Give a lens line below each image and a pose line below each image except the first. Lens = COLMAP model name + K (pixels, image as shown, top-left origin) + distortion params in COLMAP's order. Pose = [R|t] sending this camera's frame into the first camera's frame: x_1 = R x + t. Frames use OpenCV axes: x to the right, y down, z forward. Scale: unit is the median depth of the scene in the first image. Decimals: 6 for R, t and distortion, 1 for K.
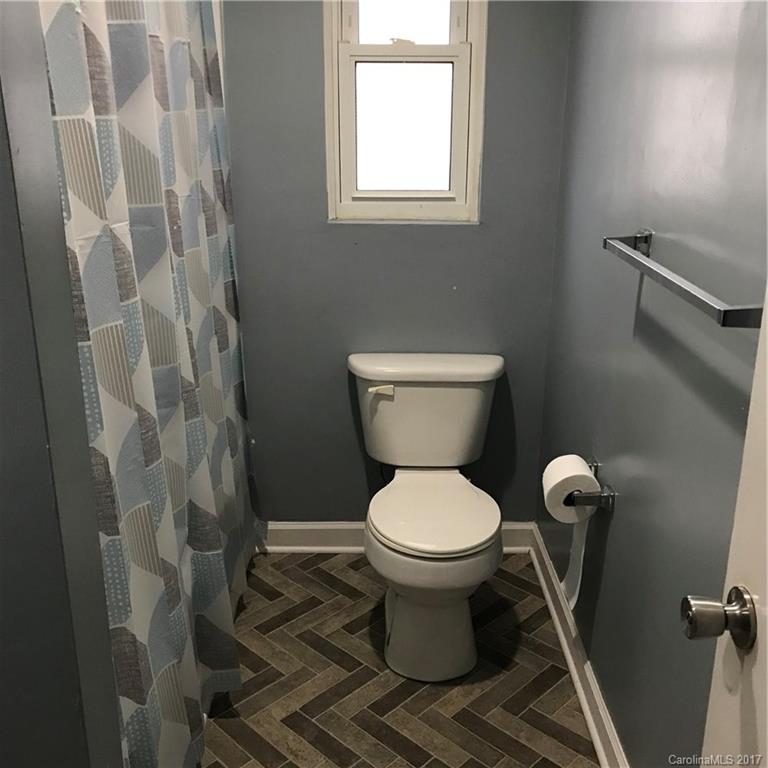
lens RADIAL K [[838.4, 0, 378.9], [0, 838.4, 381.7], [0, 0, 1]] dist [0.040175, -0.055137]
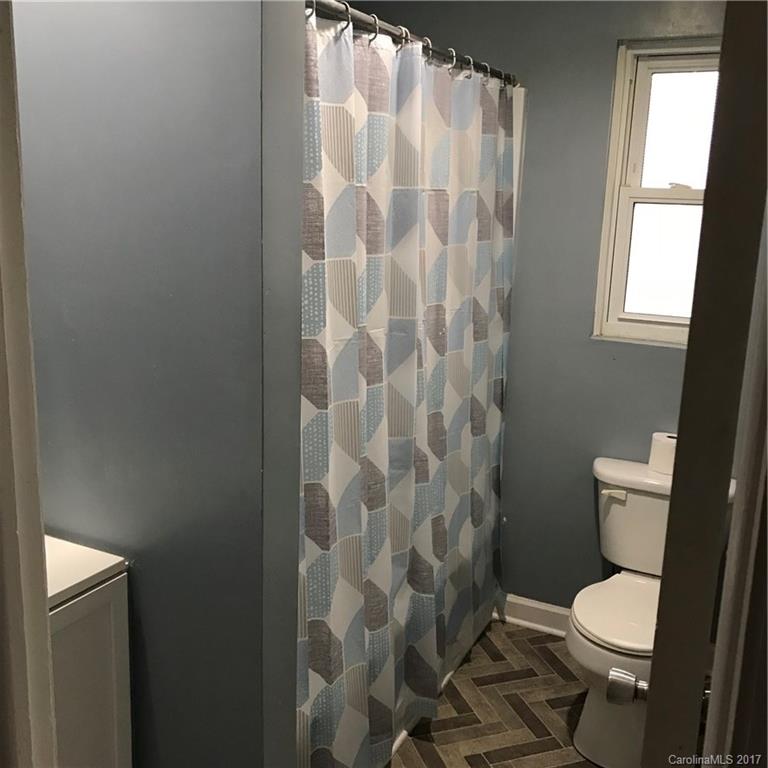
lens RADIAL K [[873.8, 0, 382.8], [0, 873.8, 395.4], [0, 0, 1]] dist [0.132766, -0.500821]
pose [[0.885508, 0.130533, -0.445911, 0.251692], [-0.169495, 0.984340, -0.048440, -0.010051], [0.432605, 0.118474, 0.893766, -0.187695]]
